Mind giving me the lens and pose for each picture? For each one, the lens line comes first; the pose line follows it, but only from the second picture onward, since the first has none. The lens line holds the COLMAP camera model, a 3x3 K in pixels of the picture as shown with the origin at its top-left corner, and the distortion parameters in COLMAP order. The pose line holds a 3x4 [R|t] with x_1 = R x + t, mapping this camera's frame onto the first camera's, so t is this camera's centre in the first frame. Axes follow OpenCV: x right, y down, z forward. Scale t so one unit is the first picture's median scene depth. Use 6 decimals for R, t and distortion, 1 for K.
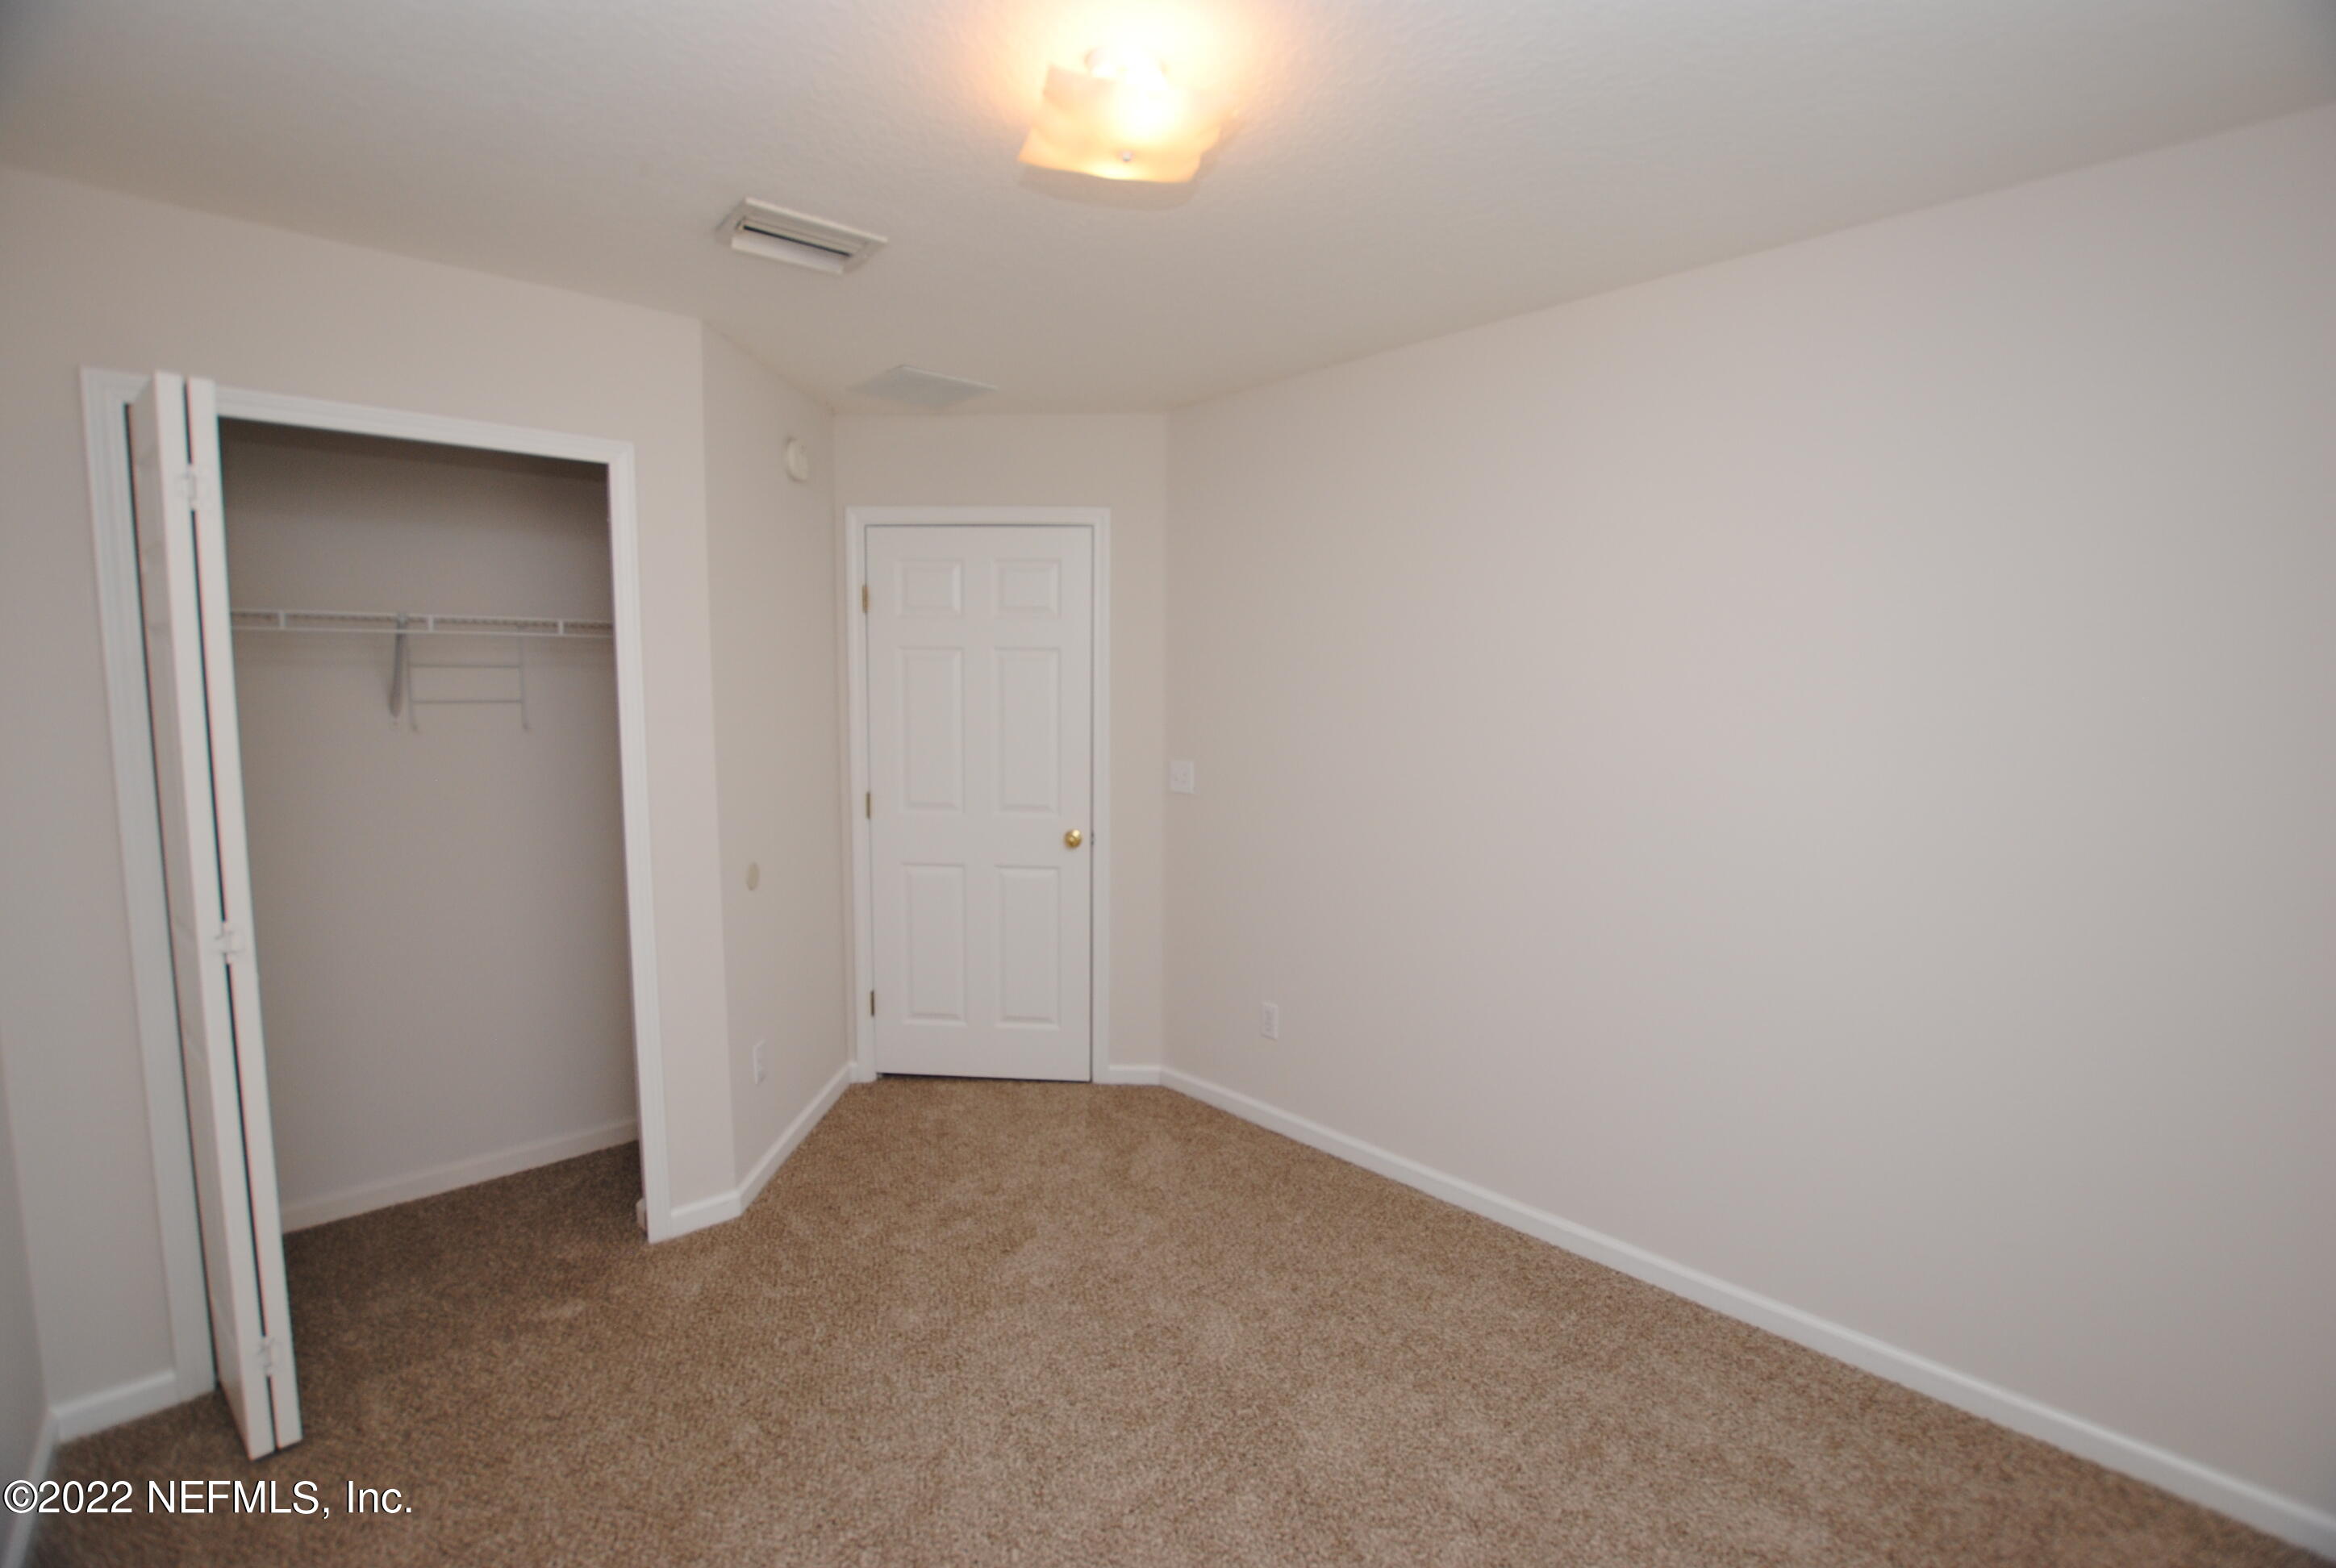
lens RADIAL K [[1032.9, 0, 1185.7], [0, 1032.9, 777.9], [0, 0, 1]] dist [-0.017248, 0.000599]
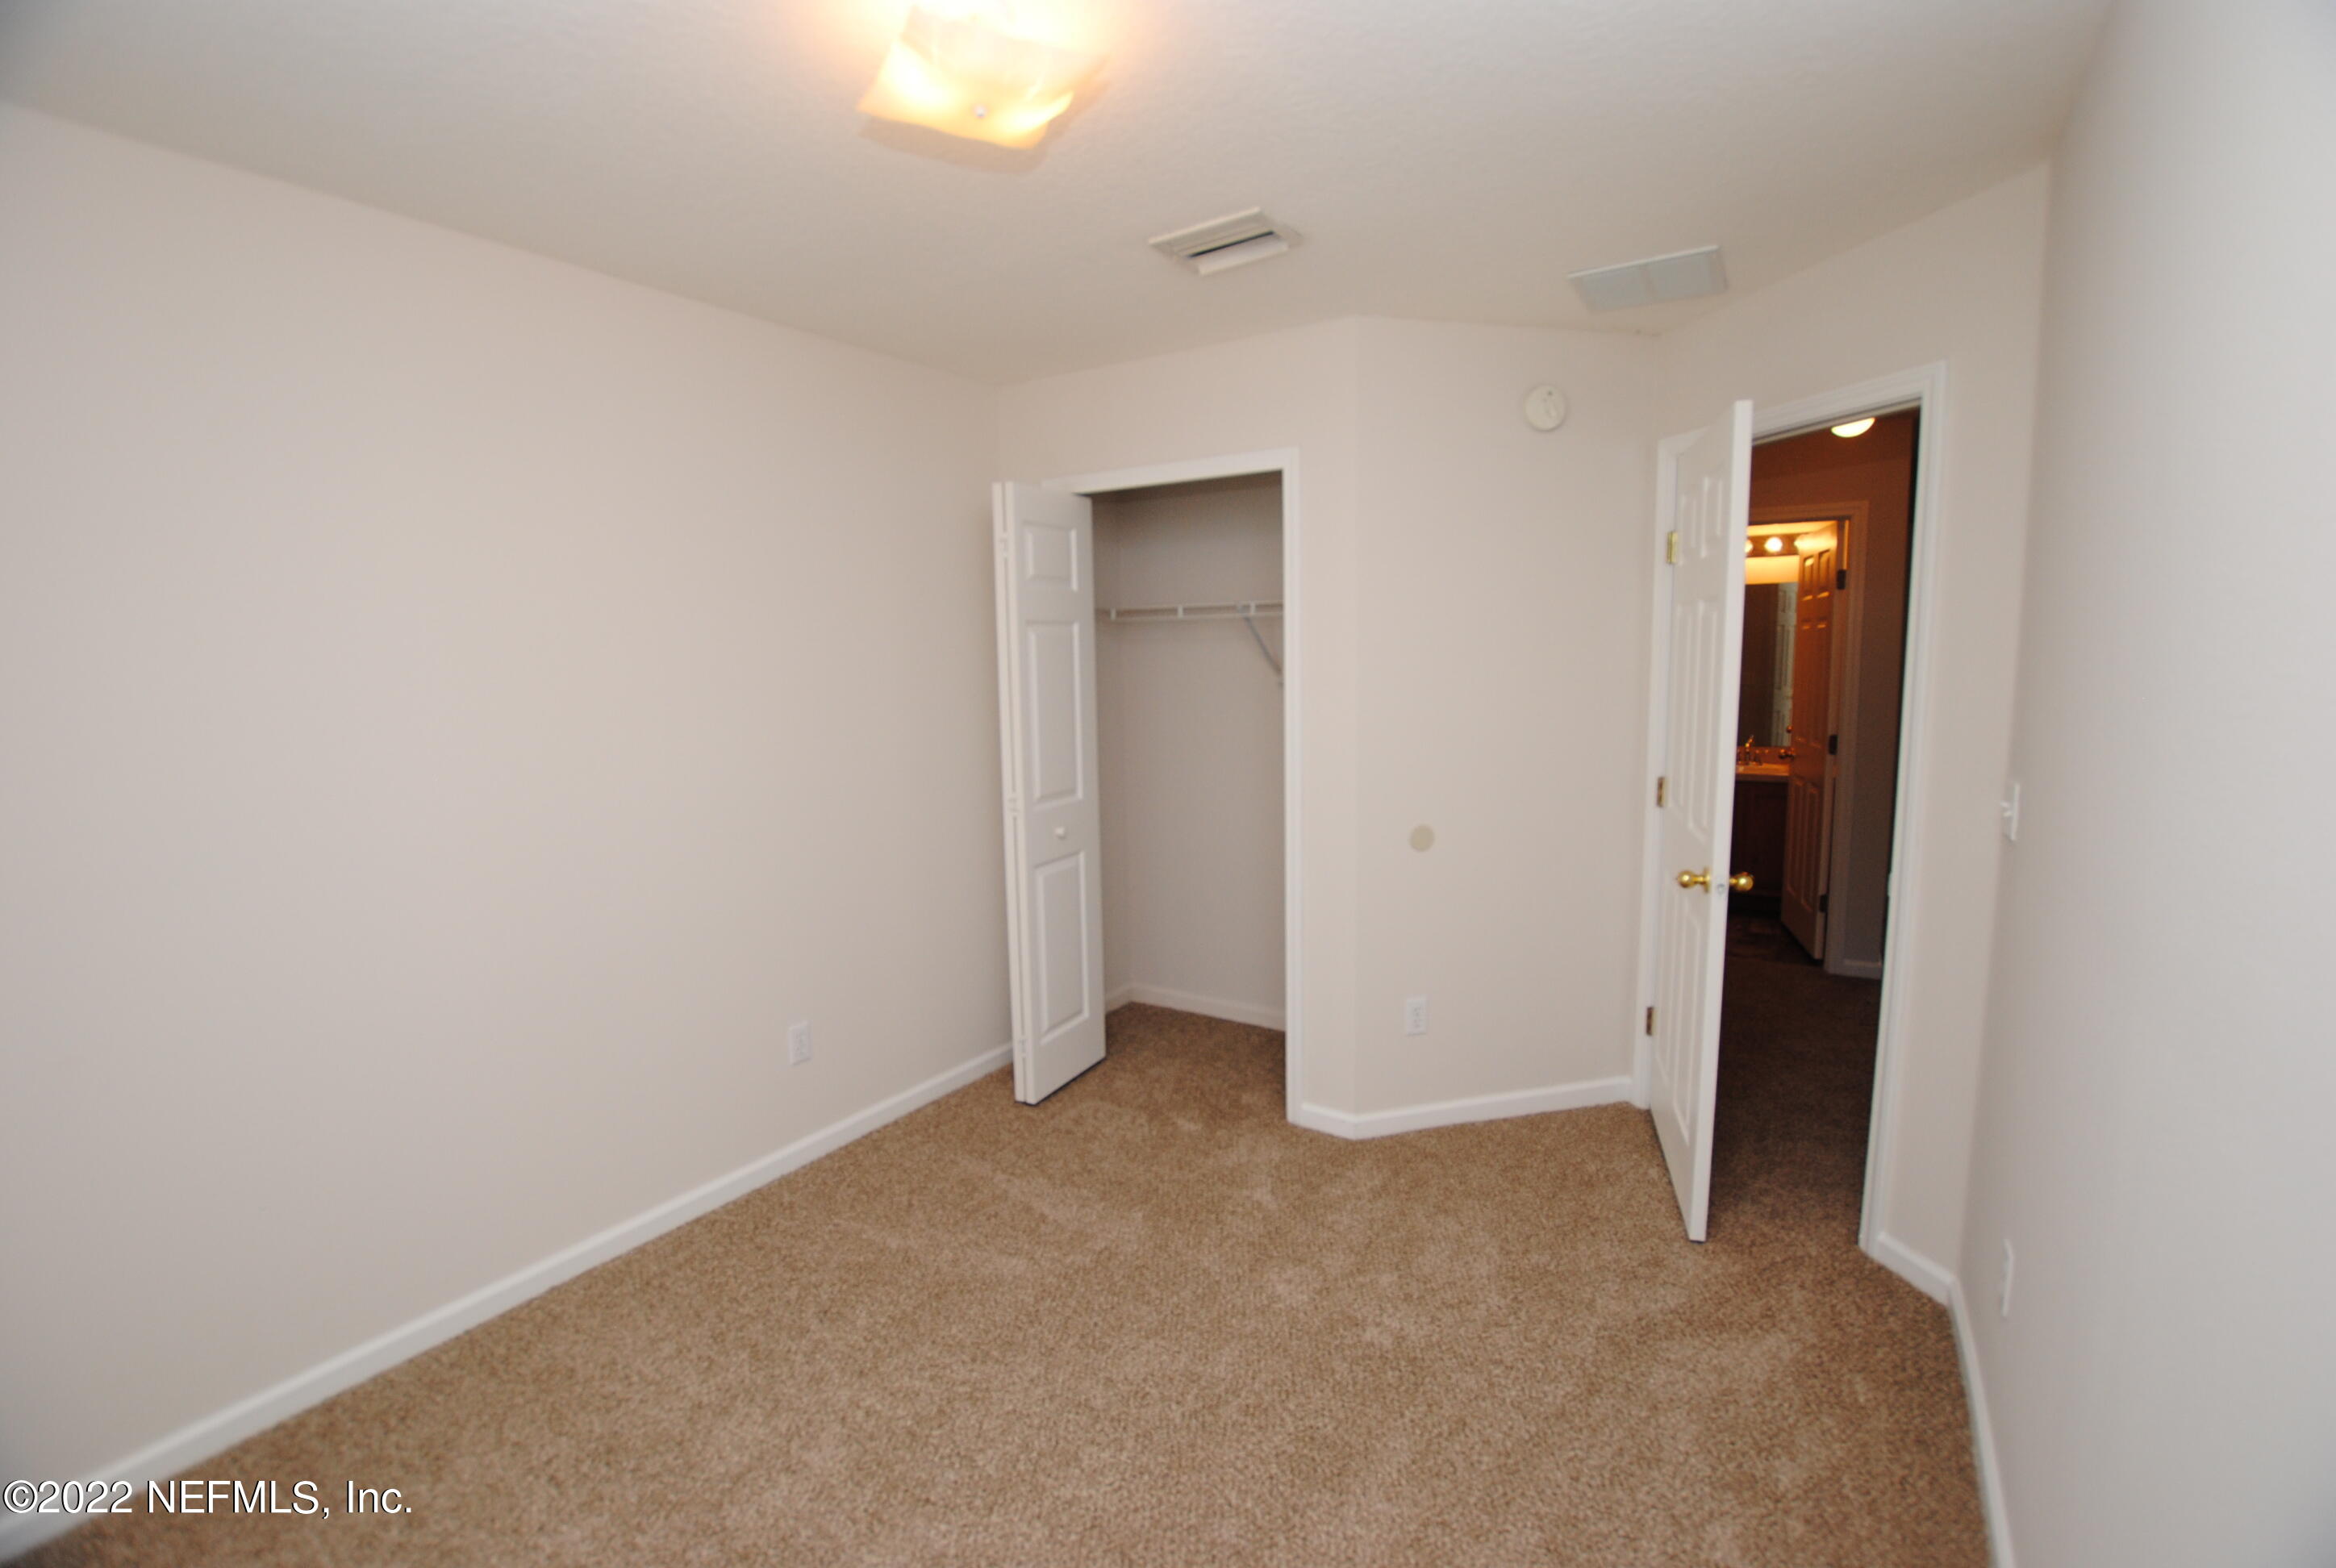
lens RADIAL K [[1032.9, 0, 1185.7], [0, 1032.9, 777.9], [0, 0, 1]] dist [-0.017248, 0.000599]
pose [[0.250935, 0.113108, -0.961373, 0.607114], [-0.073865, 0.992492, 0.097489, -0.056982], [0.965182, 0.046549, 0.257405, 0.597013]]
